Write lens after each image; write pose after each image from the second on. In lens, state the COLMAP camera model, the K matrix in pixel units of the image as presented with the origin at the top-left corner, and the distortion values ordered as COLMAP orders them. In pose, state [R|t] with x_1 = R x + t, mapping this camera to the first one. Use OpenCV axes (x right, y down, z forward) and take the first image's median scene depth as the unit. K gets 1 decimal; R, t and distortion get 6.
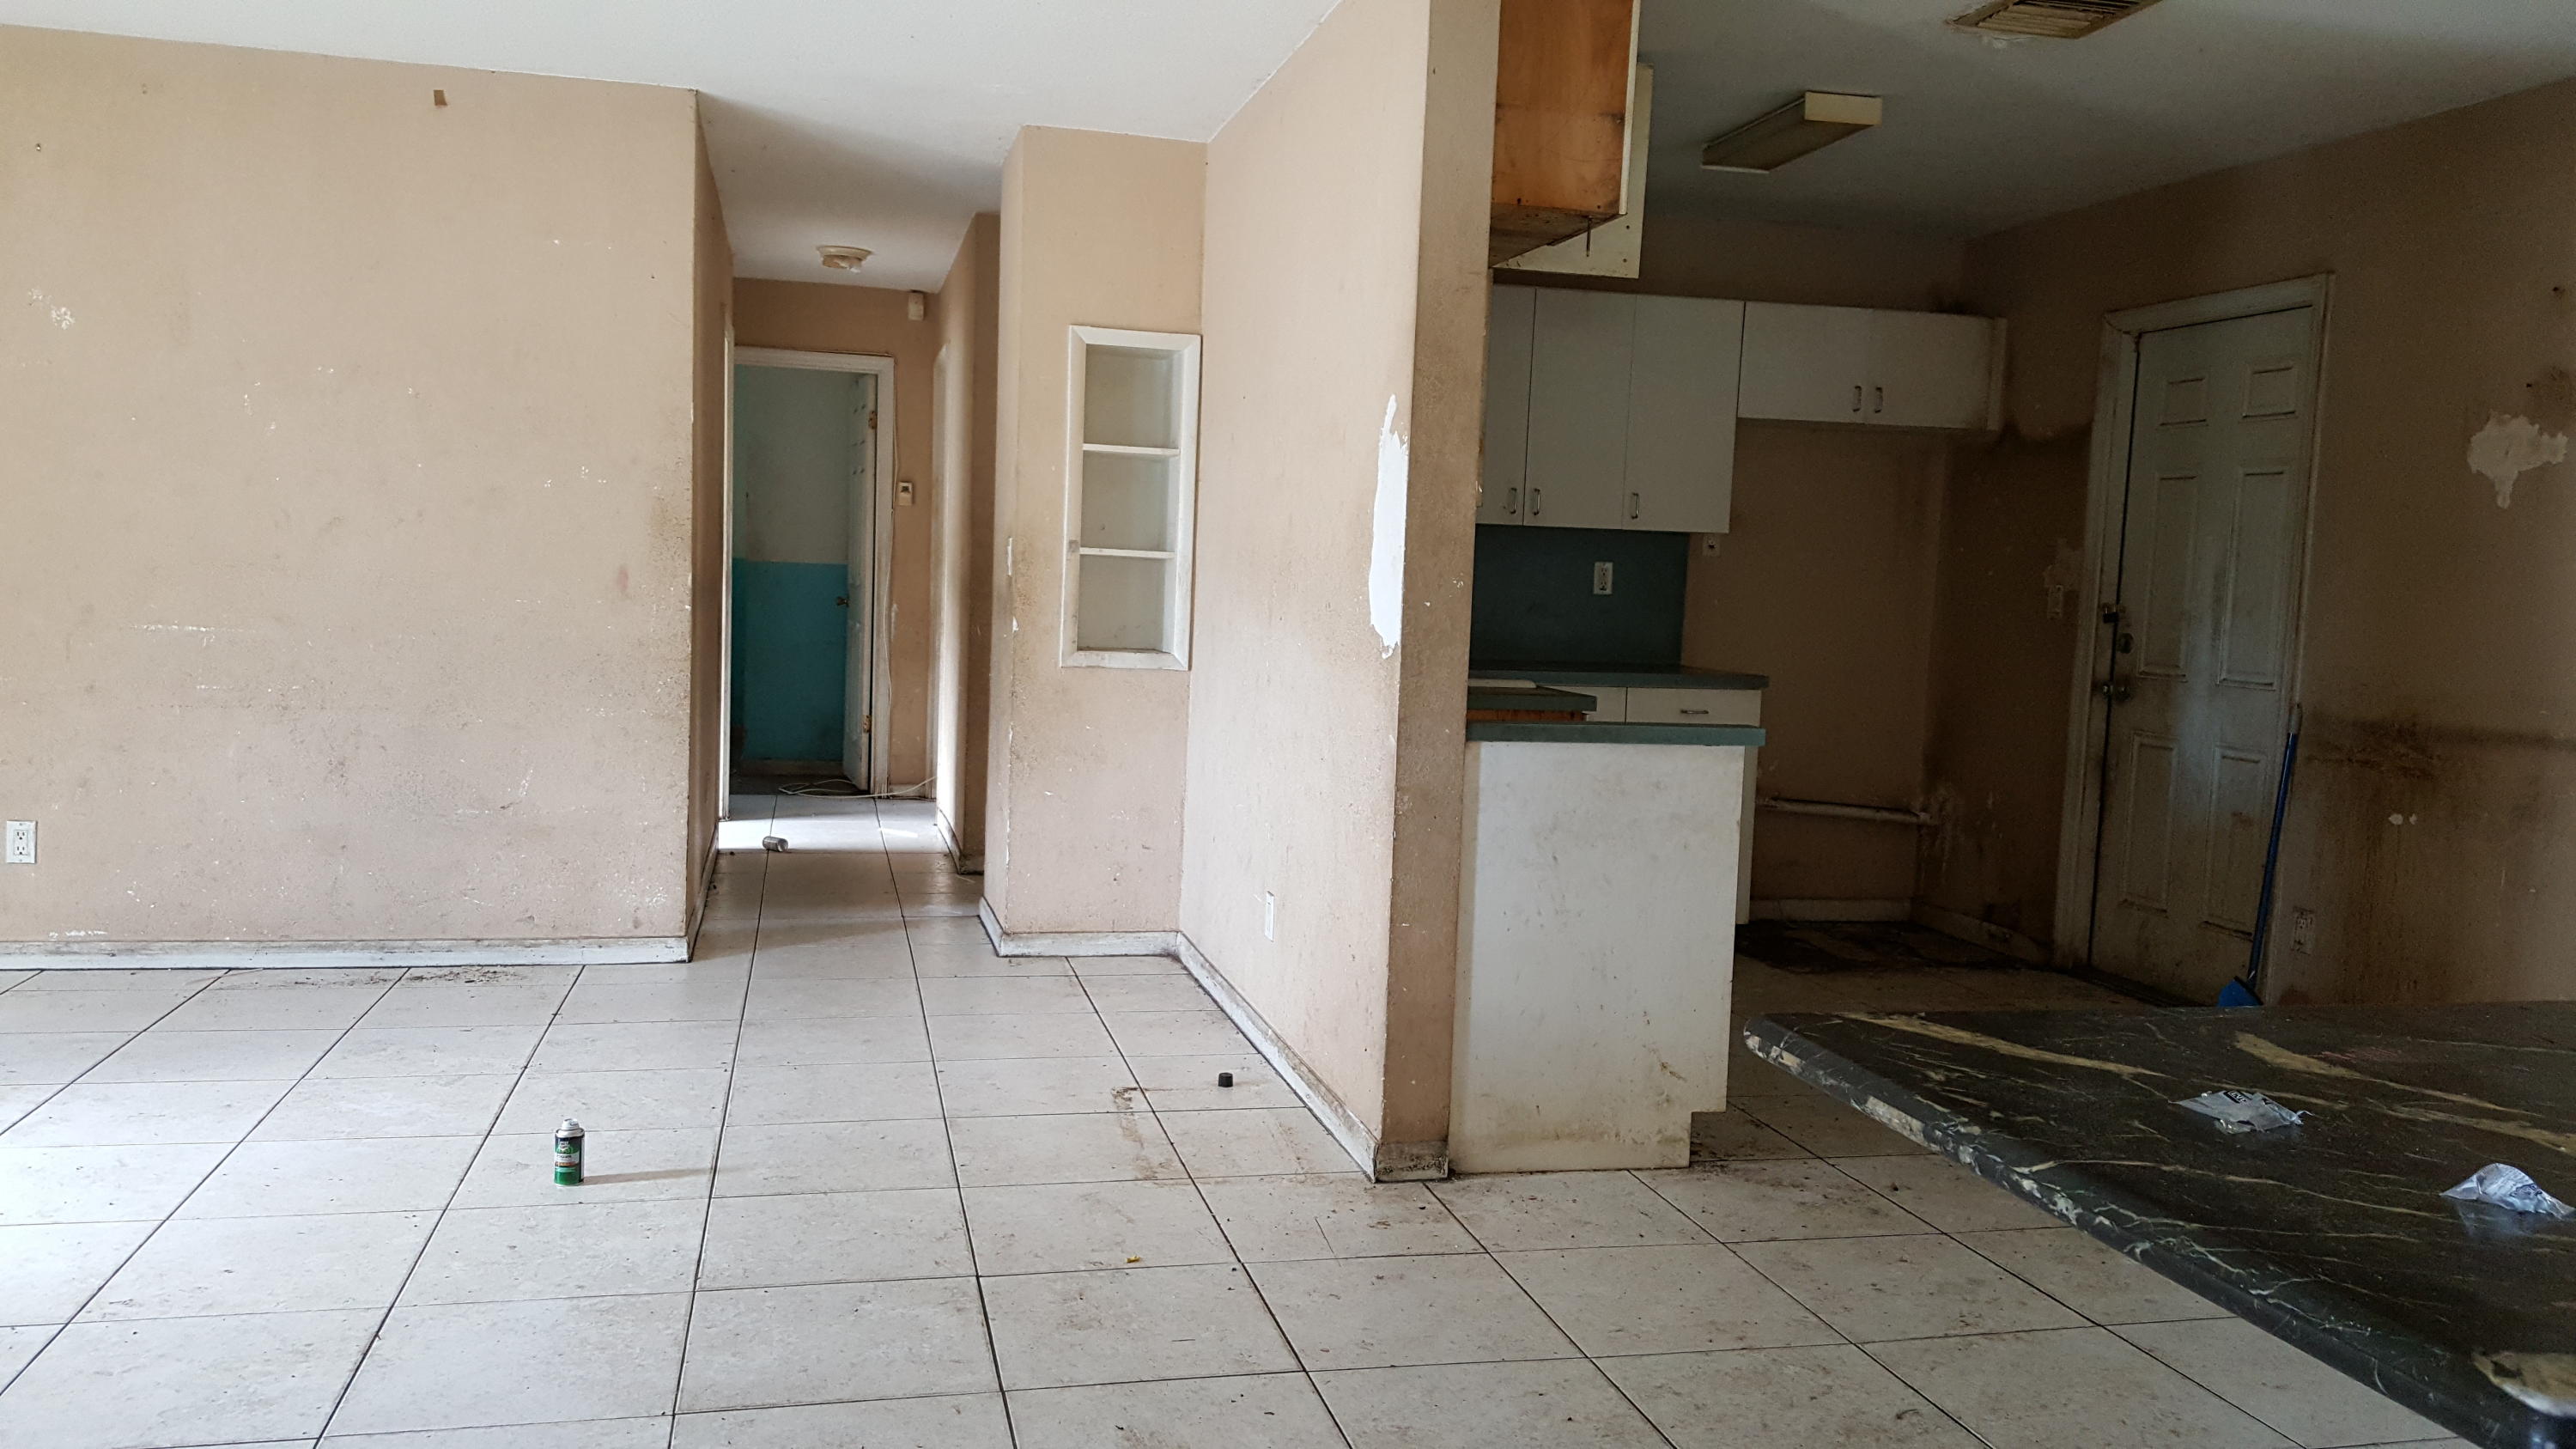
lens RADIAL K [[1875.8, 0, 1273.9], [0, 1875.8, 732.6], [0, 0, 1]] dist [0.149429, -0.212298]
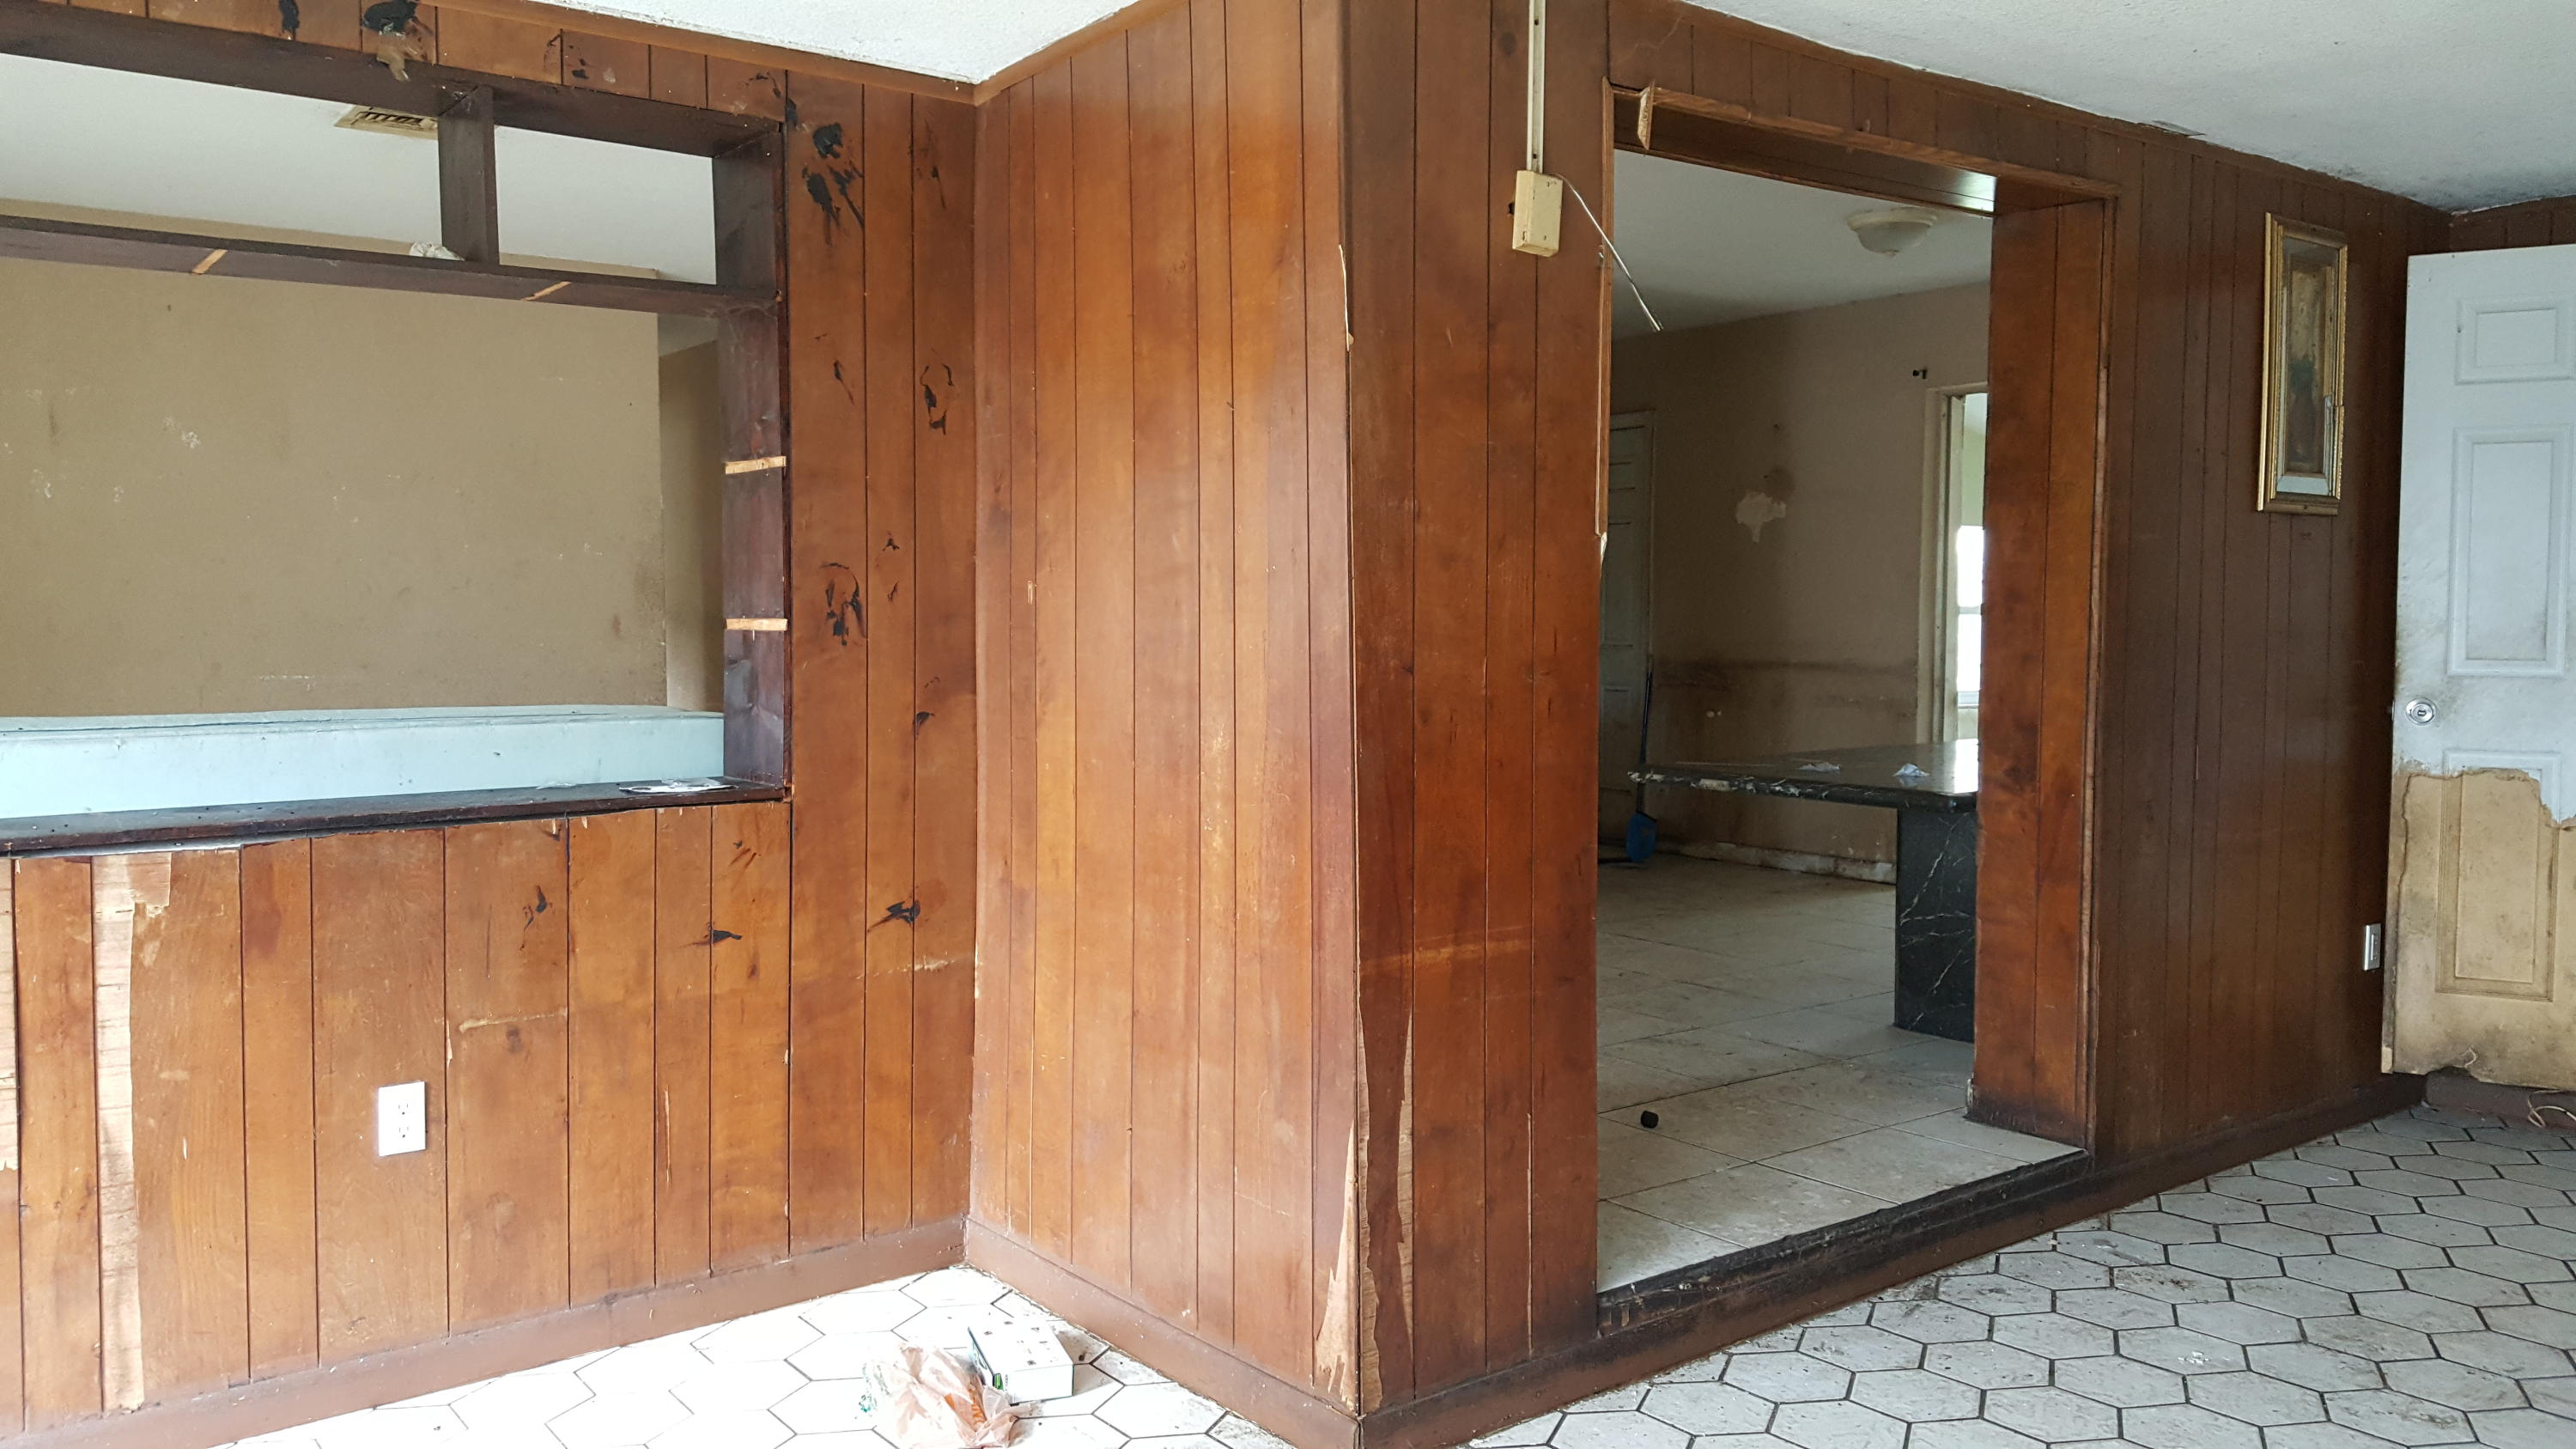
lens RADIAL K [[1875.8, 0, 1273.9], [0, 1875.8, 732.6], [0, 0, 1]] dist [0.149429, -0.212298]
pose [[0.916544, -0.066534, 0.394362, -0.488142], [0.070260, 0.997516, 0.005001, 0.023980], [-0.393715, 0.023124, 0.918942, -0.465450]]
